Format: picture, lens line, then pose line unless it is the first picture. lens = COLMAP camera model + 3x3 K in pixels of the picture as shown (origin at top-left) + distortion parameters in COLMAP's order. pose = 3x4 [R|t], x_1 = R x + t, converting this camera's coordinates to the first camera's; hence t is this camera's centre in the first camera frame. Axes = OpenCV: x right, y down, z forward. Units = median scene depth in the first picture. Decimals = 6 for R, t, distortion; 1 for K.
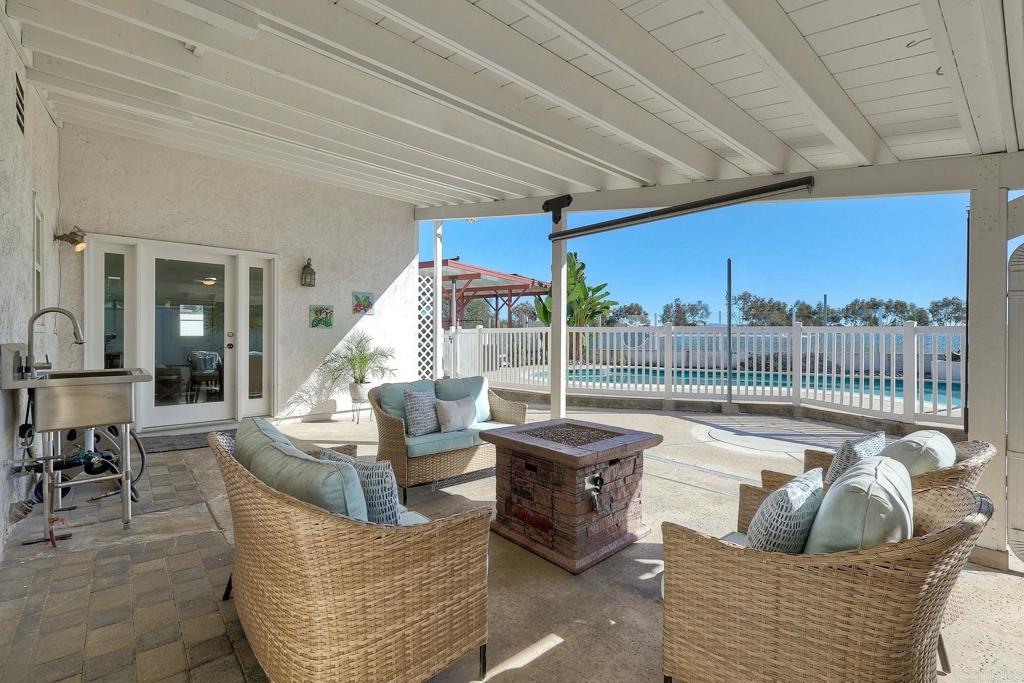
lens RADIAL K [[449.2, 0, 513.7], [0, 449.2, 337.3], [0, 0, 1]] dist [-0.001562, -0.000287]
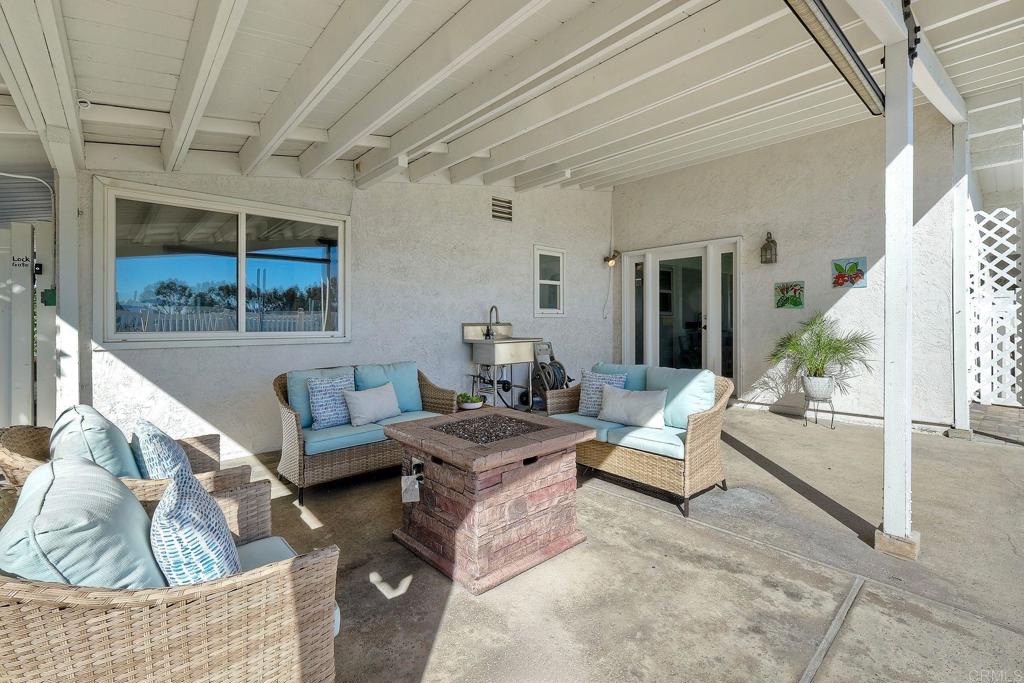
lens RADIAL K [[446.8, 0, 514.8], [0, 446.8, 325.6], [0, 0, 1]] dist [-0.001378, -0.000220]
pose [[0.010395, 0.003453, -0.999940, 0.452228], [0.005268, 0.999980, 0.003508, 0.007578], [0.999932, -0.005304, 0.010376, 0.480284]]
